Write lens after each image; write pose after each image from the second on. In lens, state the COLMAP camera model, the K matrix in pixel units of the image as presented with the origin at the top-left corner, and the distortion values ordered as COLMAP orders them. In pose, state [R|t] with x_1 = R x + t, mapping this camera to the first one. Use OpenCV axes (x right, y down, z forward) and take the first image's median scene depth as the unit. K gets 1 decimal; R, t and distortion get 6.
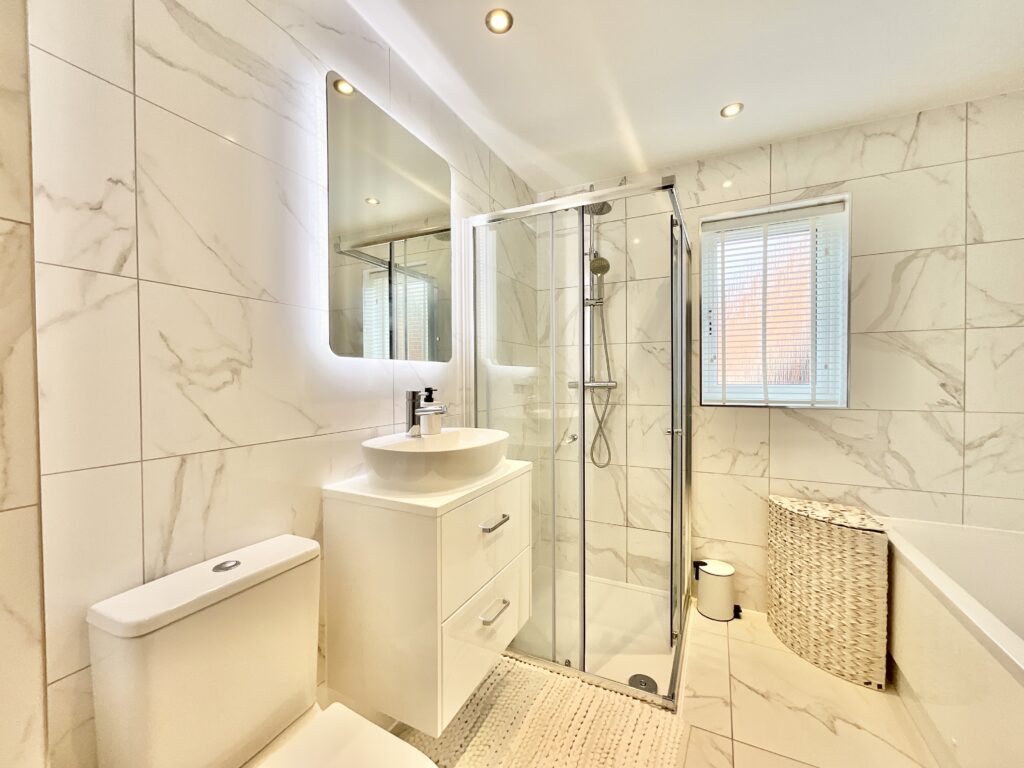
lens RADIAL K [[417.5, 0, 512.0], [0, 417.5, 384.0], [0, 0, 1]] dist [-0.001062, 0.000183]
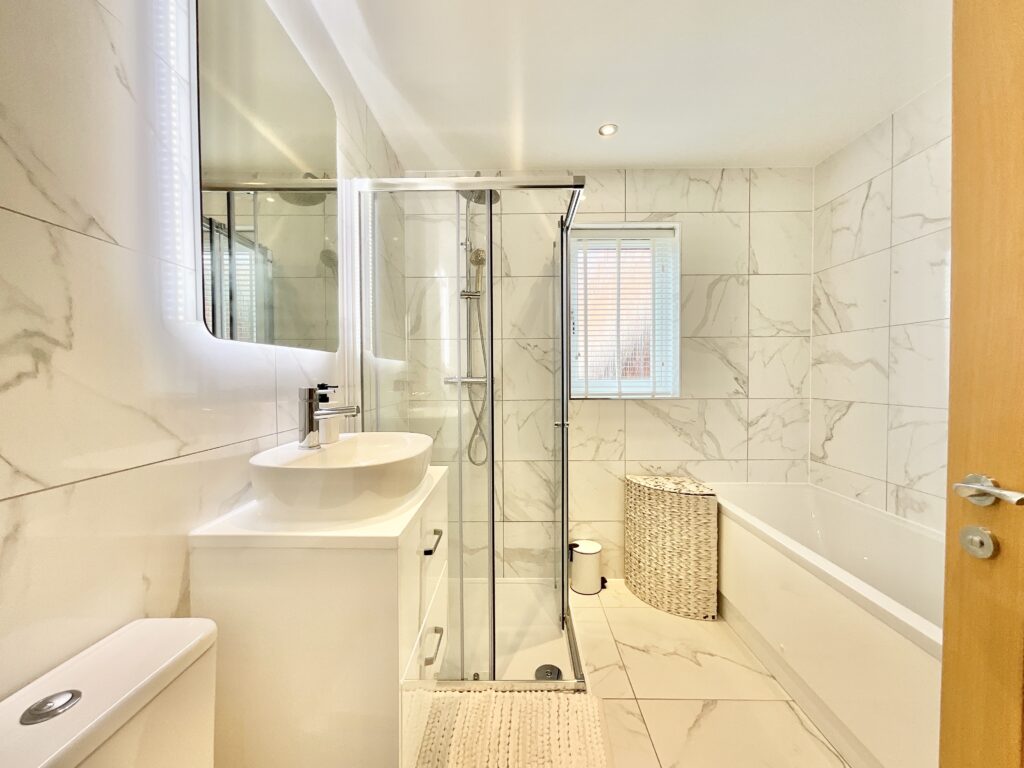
lens RADIAL K [[416.3, 0, 512.0], [0, 416.3, 384.0], [0, 0, 1]] dist [-0.008134, 0.000887]
pose [[0.898971, -0.009133, 0.437912, -0.190966], [0.006954, 0.999954, 0.006580, 0.005620], [-0.437952, -0.002870, 0.898994, 0.126650]]
